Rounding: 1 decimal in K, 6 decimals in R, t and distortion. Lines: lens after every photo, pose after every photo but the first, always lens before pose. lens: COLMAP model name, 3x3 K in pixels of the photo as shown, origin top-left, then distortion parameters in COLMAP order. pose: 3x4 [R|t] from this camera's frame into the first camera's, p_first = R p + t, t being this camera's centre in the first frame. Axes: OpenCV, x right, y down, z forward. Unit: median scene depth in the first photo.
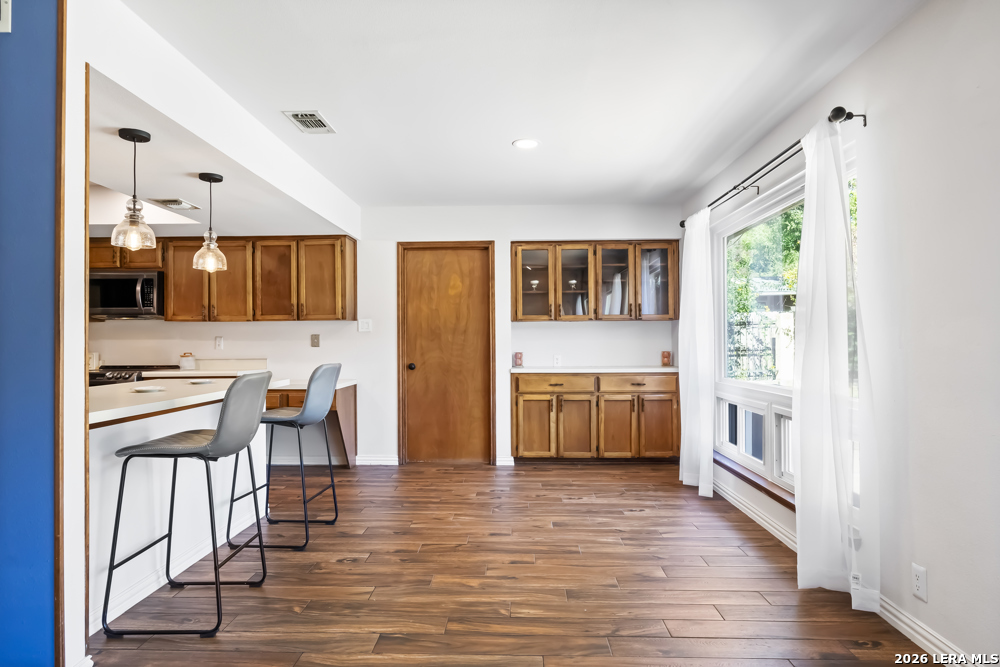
lens RADIAL K [[611.1, 0, 494.9], [0, 611.1, 338.2], [0, 0, 1]] dist [0.001362, -0.000534]
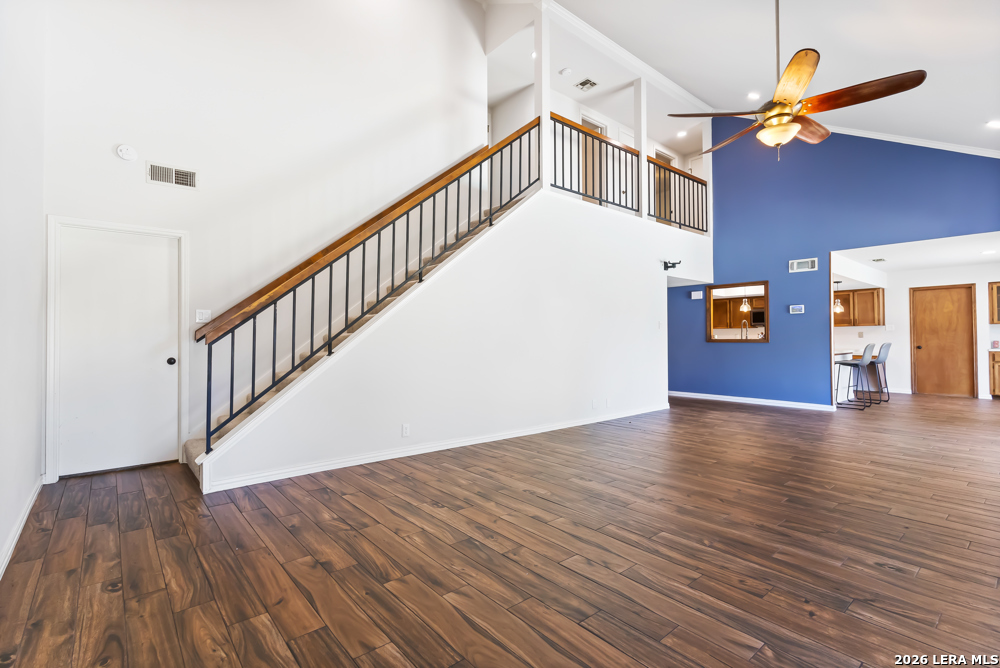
lens RADIAL K [[463.5, 0, 501.8], [0, 463.5, 332.3], [0, 0, 1]] dist [0.005283, -0.000758]
pose [[0.674436, -0.009717, -0.738269, 0.075332], [0.005939, 0.999952, -0.007735, -0.000383], [0.738309, 0.000833, 0.674462, -1.124492]]
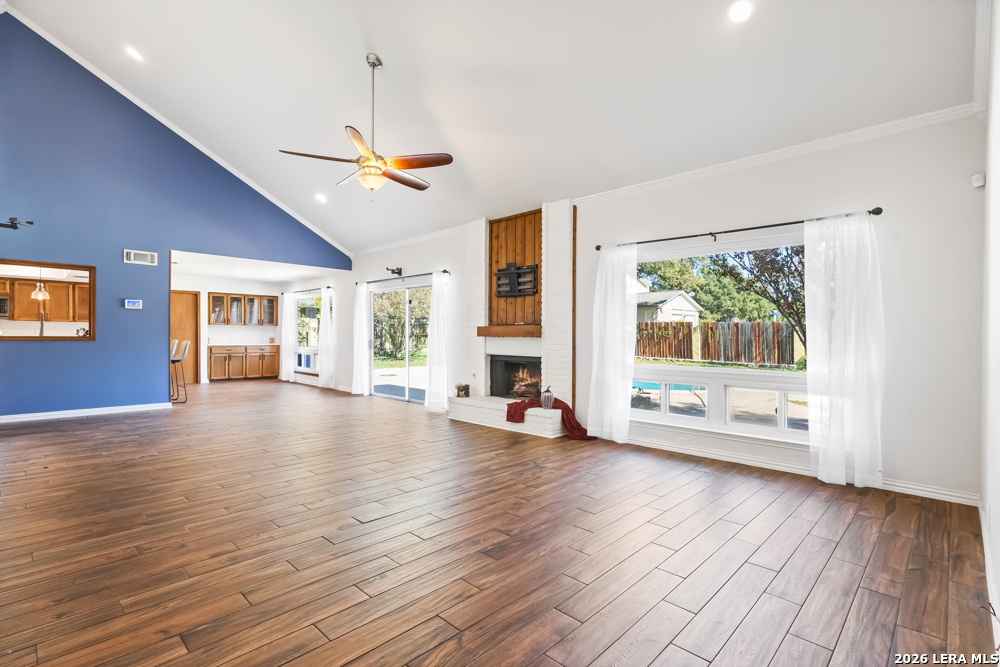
lens RADIAL K [[463.5, 0, 501.6], [0, 463.5, 337.2], [0, 0, 1]] dist [0.005283, -0.000758]
pose [[0.672061, 0.005847, 0.740473, -0.566214], [-0.014463, 0.999882, 0.005231, -0.004905], [-0.740355, -0.014225, 0.672066, -1.143177]]
